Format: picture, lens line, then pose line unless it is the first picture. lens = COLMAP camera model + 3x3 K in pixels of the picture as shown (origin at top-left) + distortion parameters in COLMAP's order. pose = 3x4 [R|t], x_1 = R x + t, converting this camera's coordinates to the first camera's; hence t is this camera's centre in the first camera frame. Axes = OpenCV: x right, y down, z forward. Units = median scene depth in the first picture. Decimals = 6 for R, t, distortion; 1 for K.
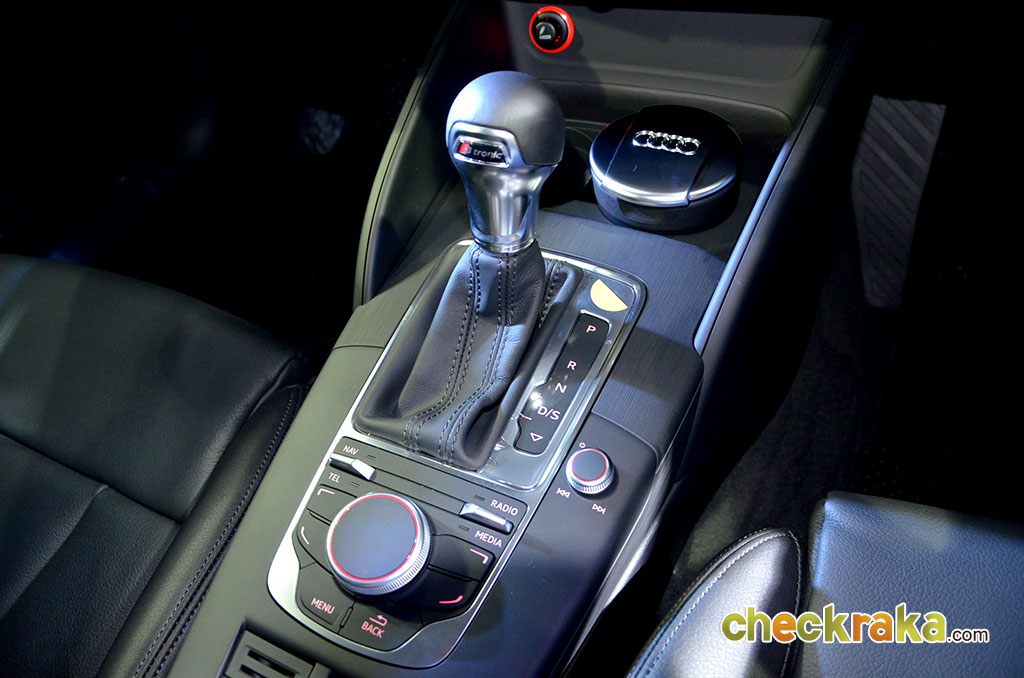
lens RADIAL K [[772.1, 0, 510.5], [0, 772.1, 359.3], [0, 0, 1]] dist [-0.180806, 0.141591]
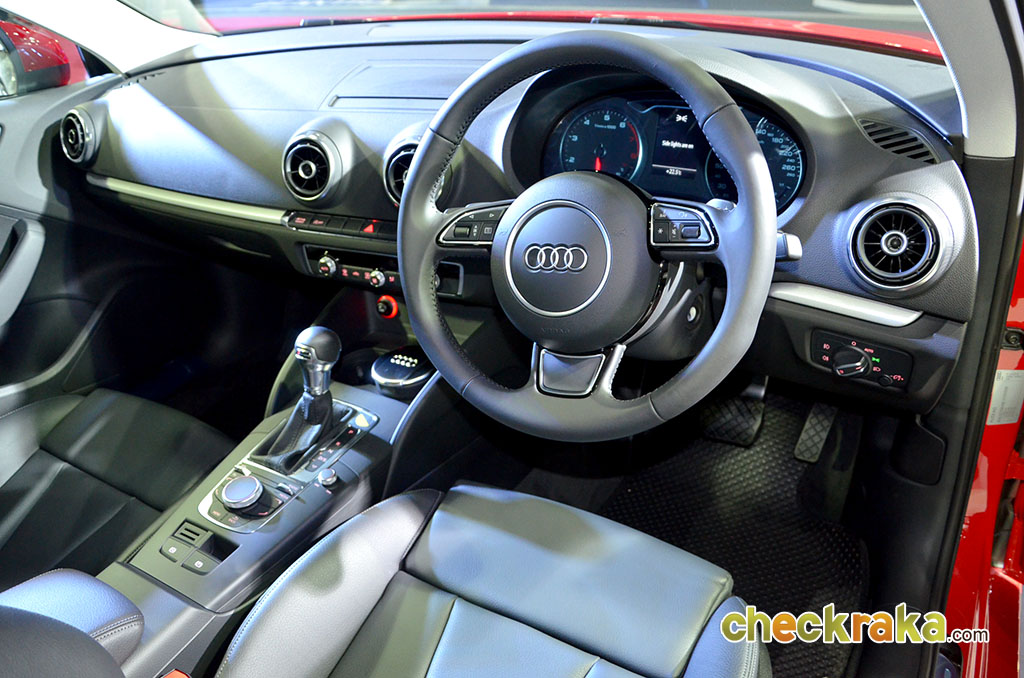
lens RADIAL K [[772.1, 0, 510.5], [0, 772.1, 359.3], [0, 0, 1]] dist [-0.180806, 0.141591]
pose [[0.994993, 0.090360, -0.042701, 0.657338], [-0.099057, 0.948378, -0.301275, 0.400638], [0.013273, 0.303997, 0.952581, -1.289098]]
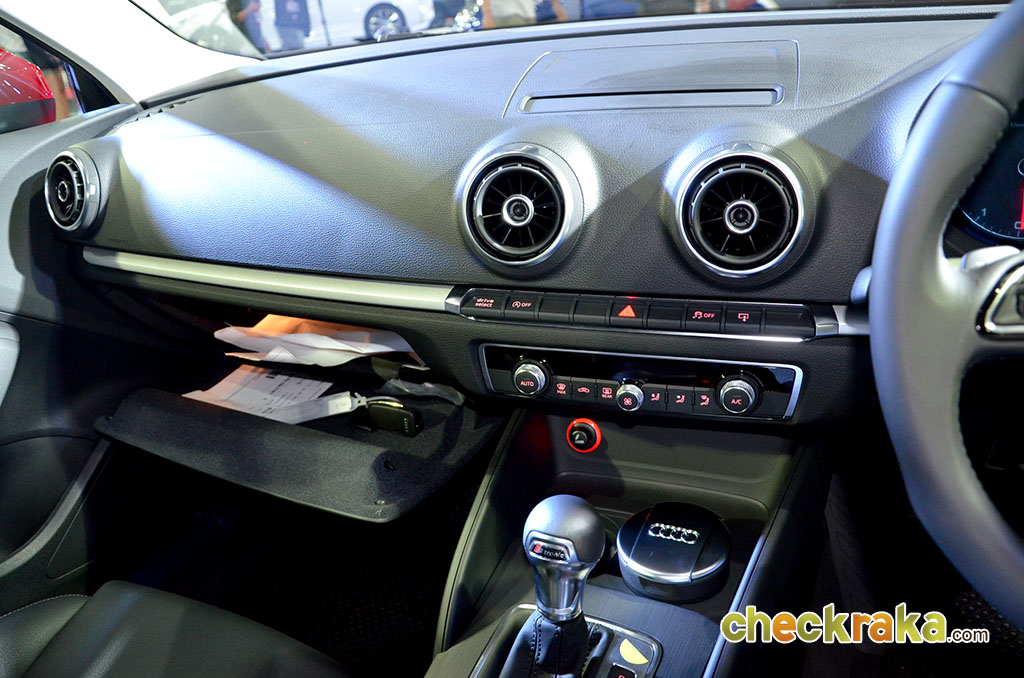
lens RADIAL K [[772.1, 0, 510.5], [0, 772.1, 359.3], [0, 0, 1]] dist [-0.180806, 0.141591]
pose [[0.999496, 0.030969, -0.007001, -0.090844], [-0.031163, 0.914617, -0.403120, -0.015291], [-0.006081, 0.403135, 0.915120, -0.387027]]
